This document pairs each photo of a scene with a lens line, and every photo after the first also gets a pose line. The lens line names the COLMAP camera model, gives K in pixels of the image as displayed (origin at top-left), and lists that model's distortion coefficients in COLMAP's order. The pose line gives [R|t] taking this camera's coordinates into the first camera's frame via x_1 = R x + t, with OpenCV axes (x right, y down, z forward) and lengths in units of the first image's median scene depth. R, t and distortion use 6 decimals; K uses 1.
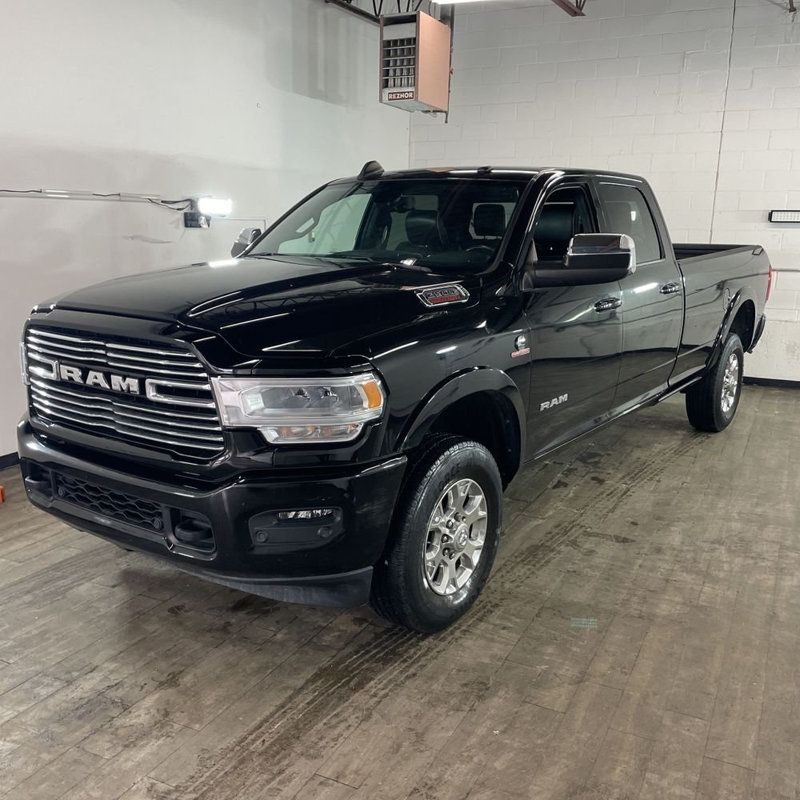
lens RADIAL K [[805.8, 0, 398.5], [0, 805.8, 399.8], [0, 0, 1]] dist [0.103768, -0.138833]
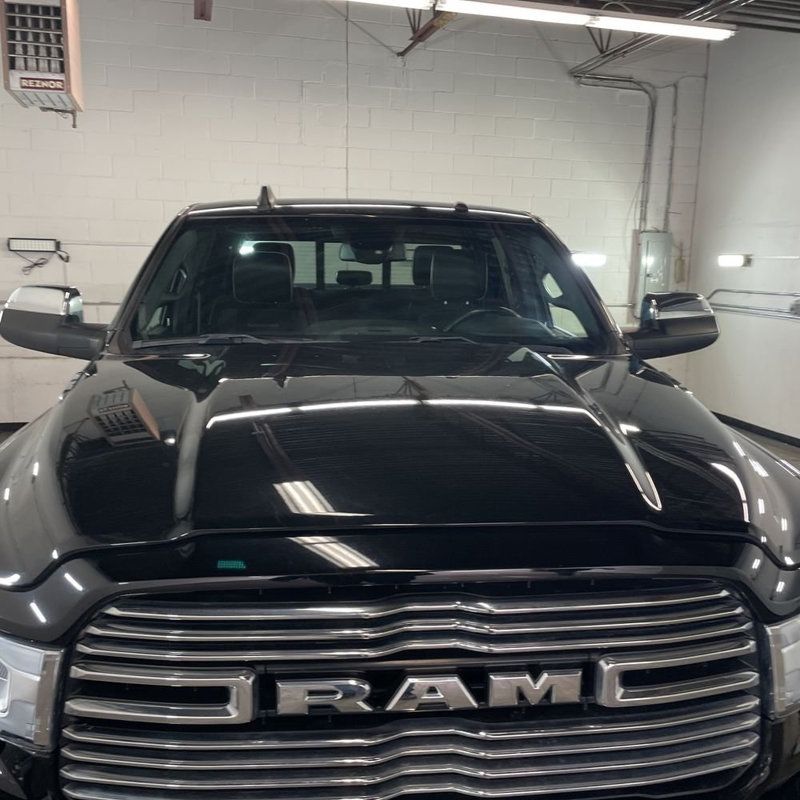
lens RADIAL K [[805.8, 0, 398.5], [0, 805.8, 399.8], [0, 0, 1]] dist [0.103768, -0.138833]
pose [[0.744517, -0.118643, 0.656977, -0.327359], [0.136721, 0.990321, 0.023903, -0.095602], [-0.653454, 0.072026, 0.753532, 0.349875]]
